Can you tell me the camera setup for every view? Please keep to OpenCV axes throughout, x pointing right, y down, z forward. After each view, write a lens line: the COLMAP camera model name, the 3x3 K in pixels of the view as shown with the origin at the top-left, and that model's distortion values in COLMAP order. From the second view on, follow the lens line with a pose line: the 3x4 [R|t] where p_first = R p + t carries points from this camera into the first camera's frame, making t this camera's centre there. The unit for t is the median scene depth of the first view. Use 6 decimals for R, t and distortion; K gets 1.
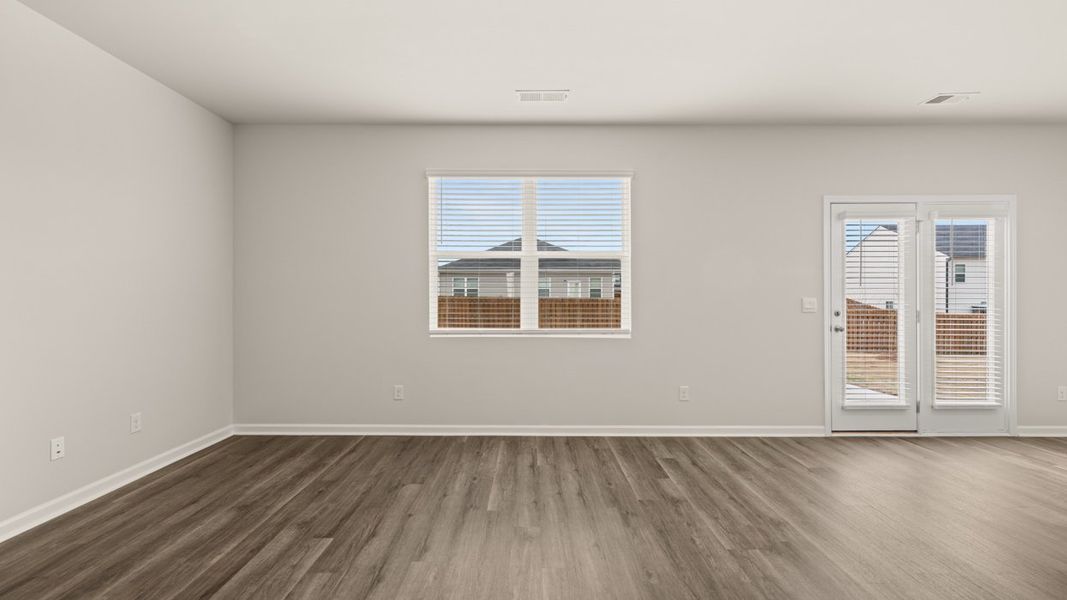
lens RADIAL K [[438.0, 0, 531.6], [0, 438.0, 297.8], [0, 0, 1]] dist [0.004629, 0.000121]
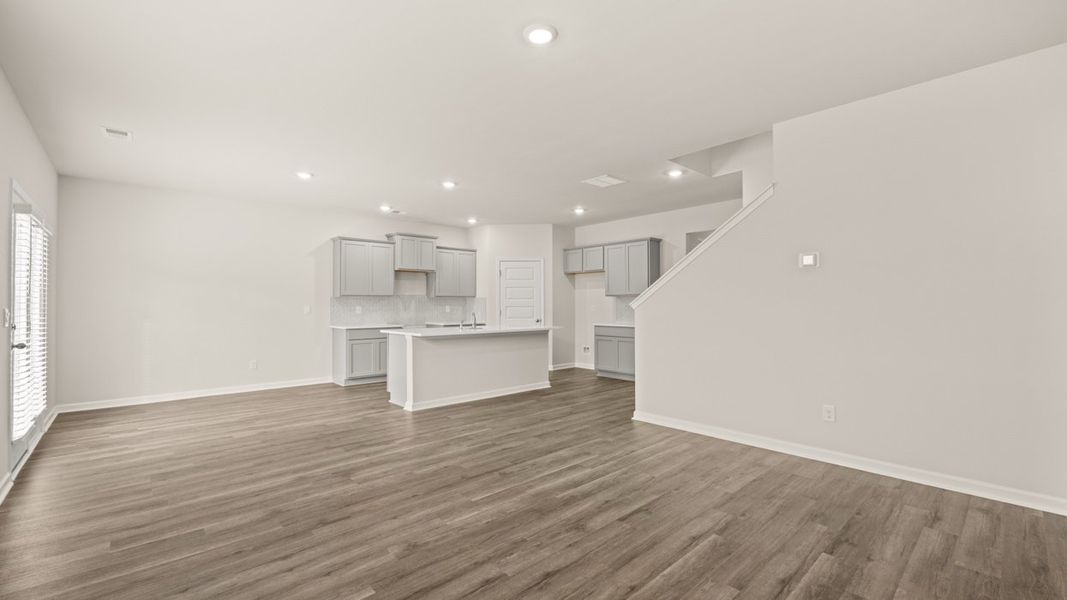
lens RADIAL K [[438.0, 0, 534.7], [0, 438.0, 300.7], [0, 0, 1]] dist [0.004629, 0.000121]
pose [[-0.665479, 0.006766, 0.746386, -0.807336], [0.003348, 0.999976, -0.006079, -0.001651], [-0.746409, -0.001547, -0.665486, 1.249297]]
